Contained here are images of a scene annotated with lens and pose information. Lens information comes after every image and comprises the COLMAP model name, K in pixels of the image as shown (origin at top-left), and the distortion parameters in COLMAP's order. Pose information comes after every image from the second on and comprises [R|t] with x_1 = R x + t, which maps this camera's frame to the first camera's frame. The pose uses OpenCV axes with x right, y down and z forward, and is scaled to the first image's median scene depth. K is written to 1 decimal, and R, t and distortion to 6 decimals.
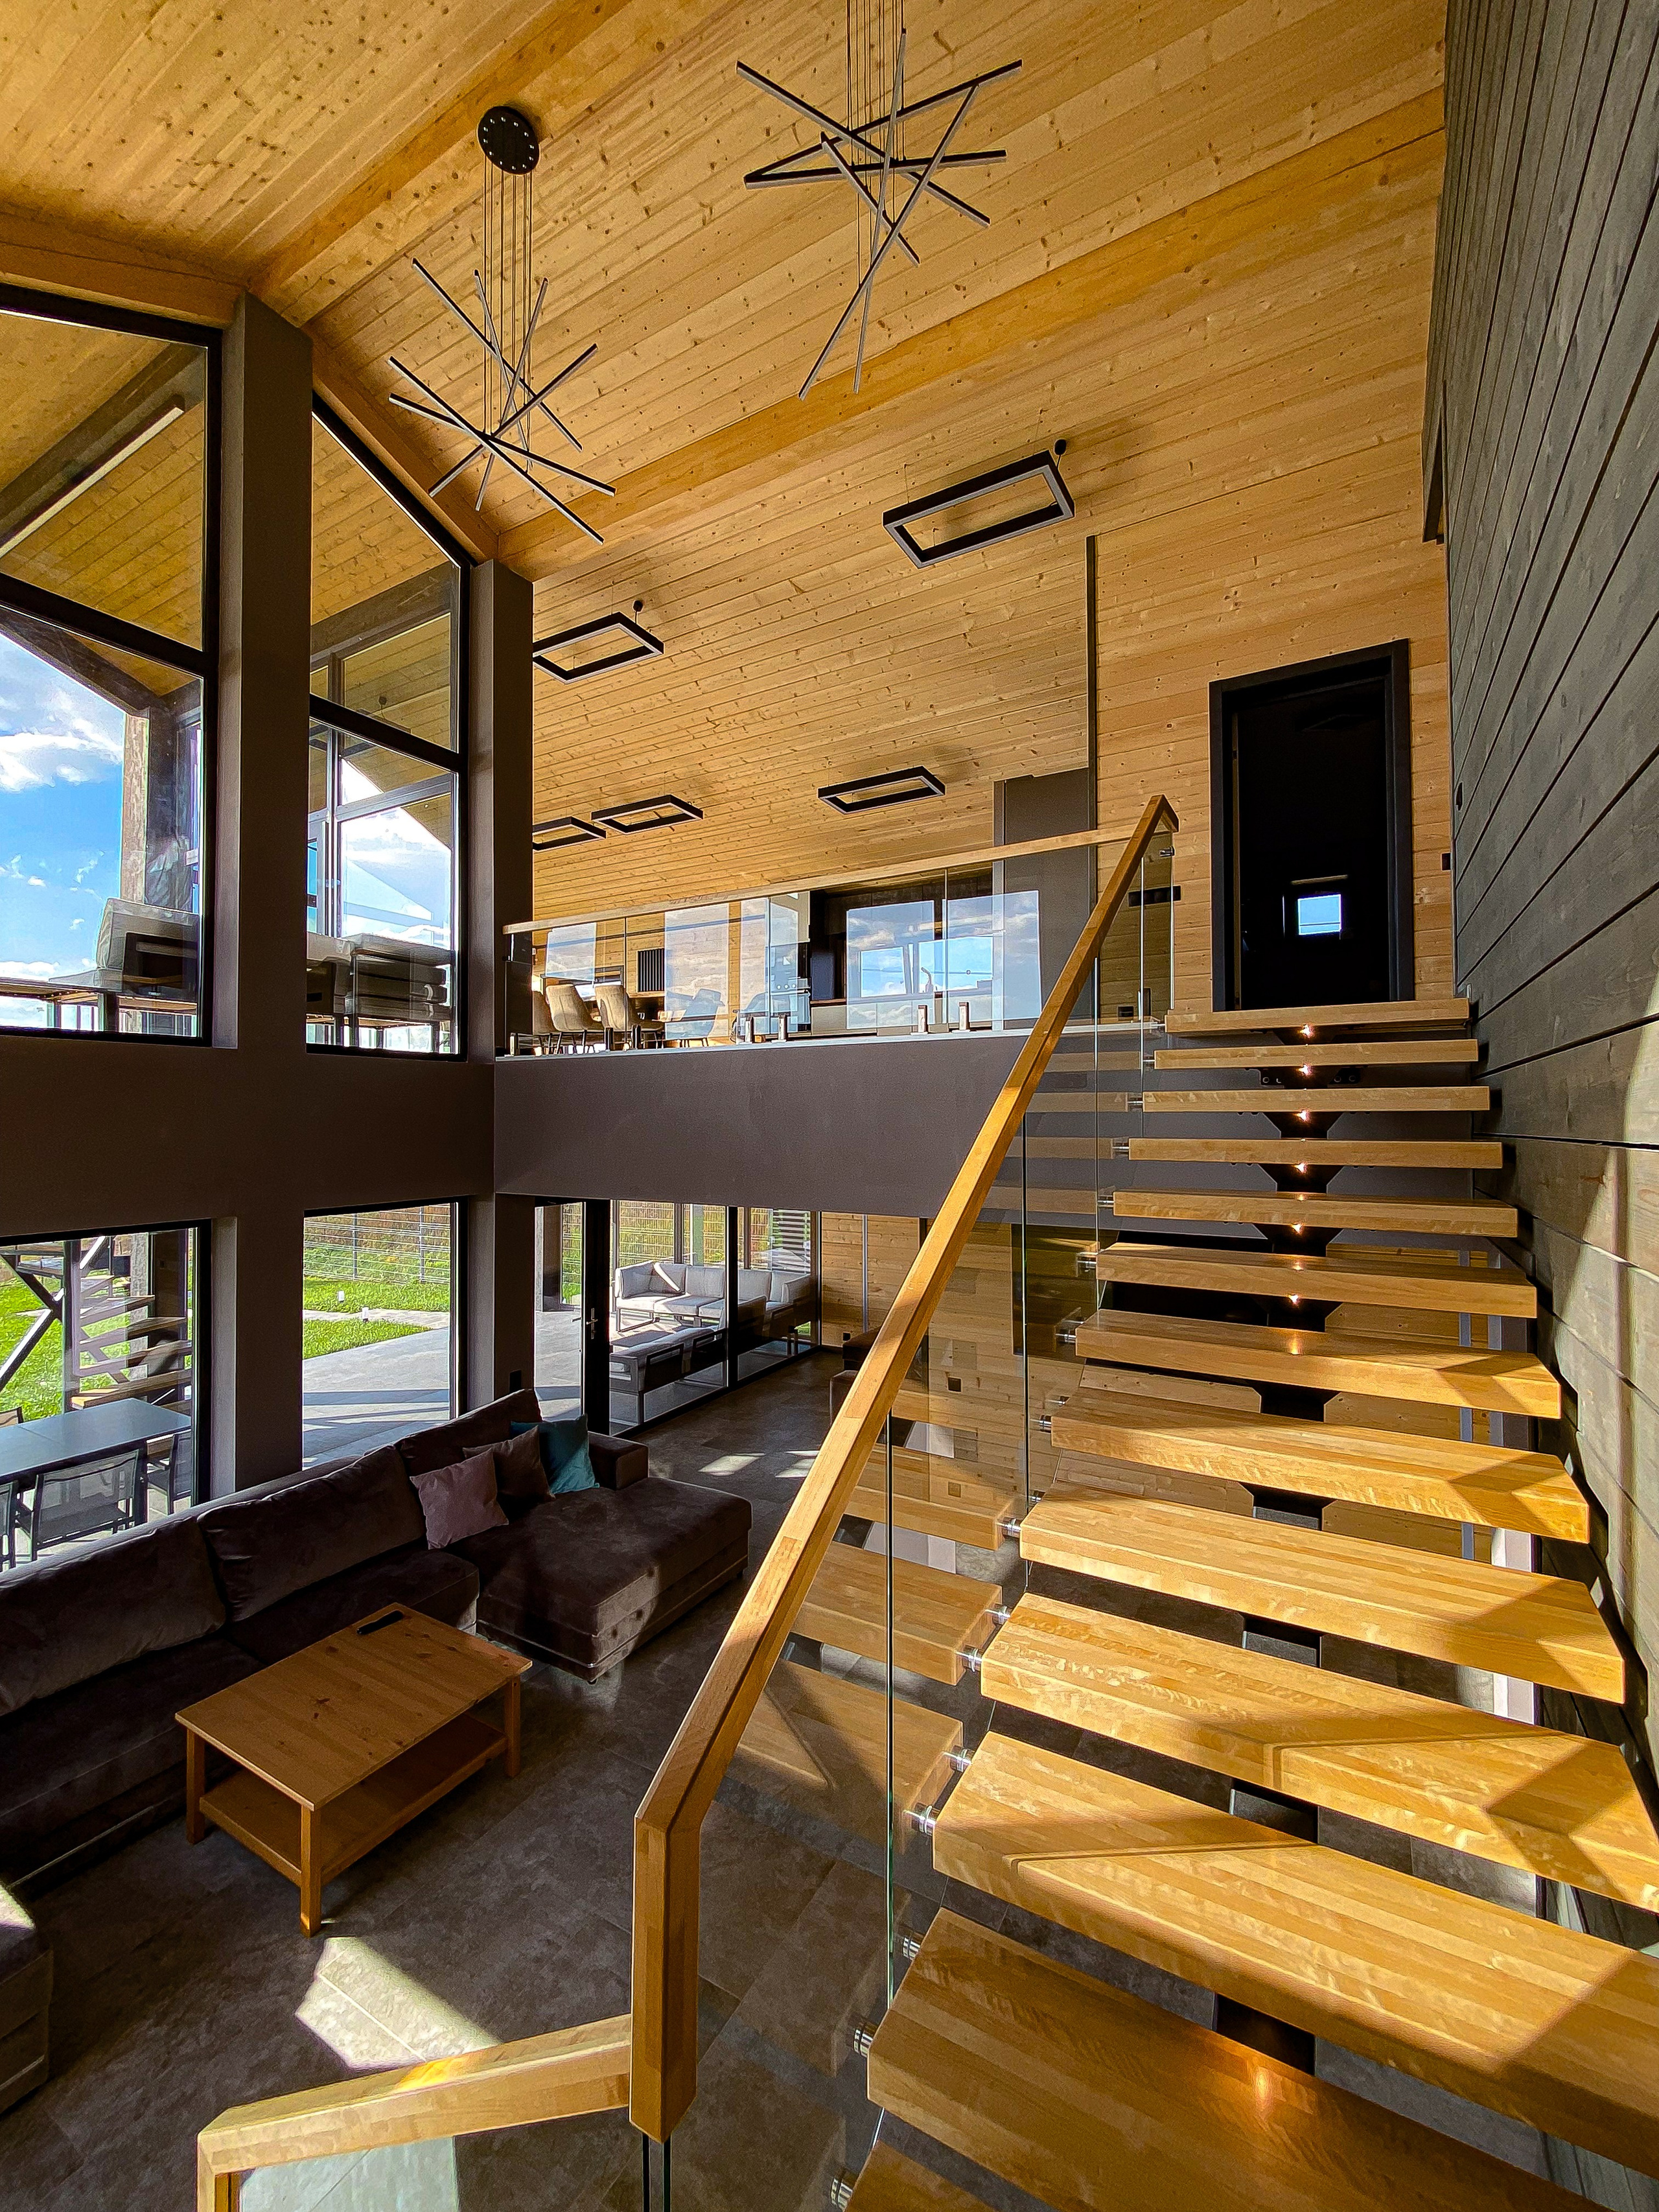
lens RADIAL K [[905.5, 0, 823.1], [0, 905.5, 1102.5], [0, 0, 1]] dist [0.000933, -0.002976]
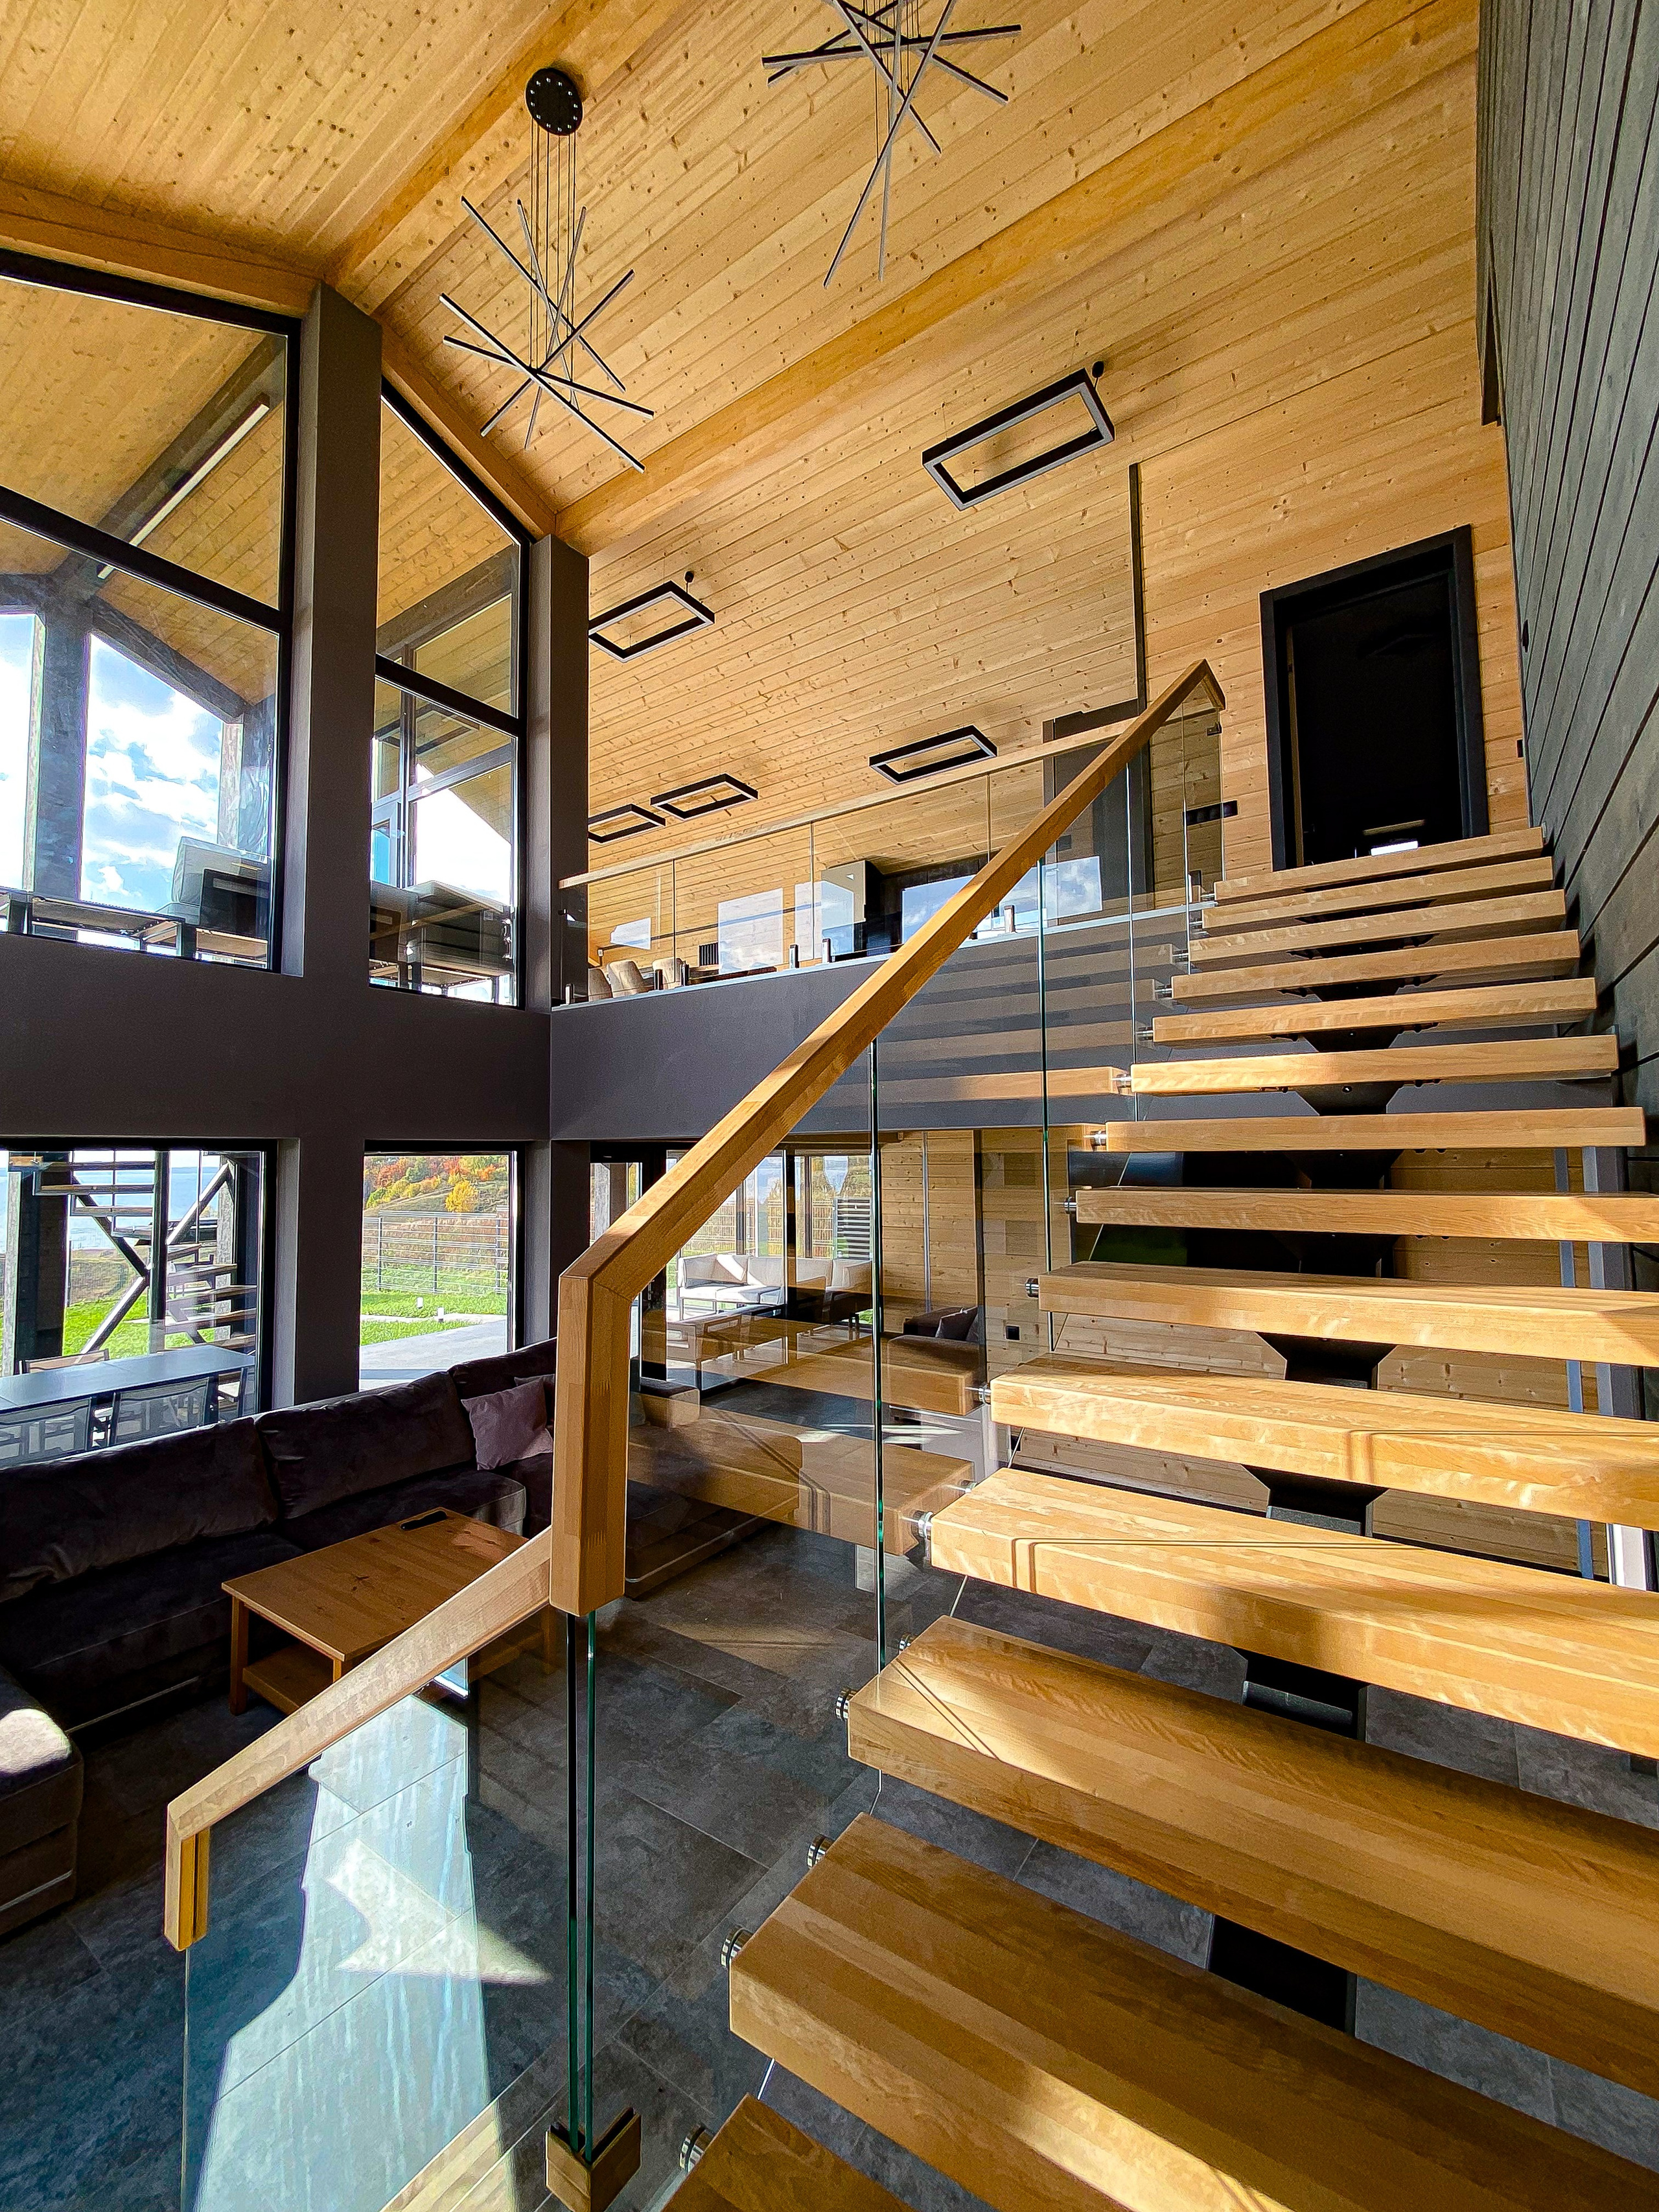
lens RADIAL K [[905.5, 0, 823.1], [0, 905.5, 1102.5], [0, 0, 1]] dist [0.000933, -0.002976]
pose [[0.996773, -0.013654, -0.079098, 0.028389], [0.010199, 0.998983, -0.043912, 0.130330], [0.079618, 0.042963, 0.995899, 0.015459]]
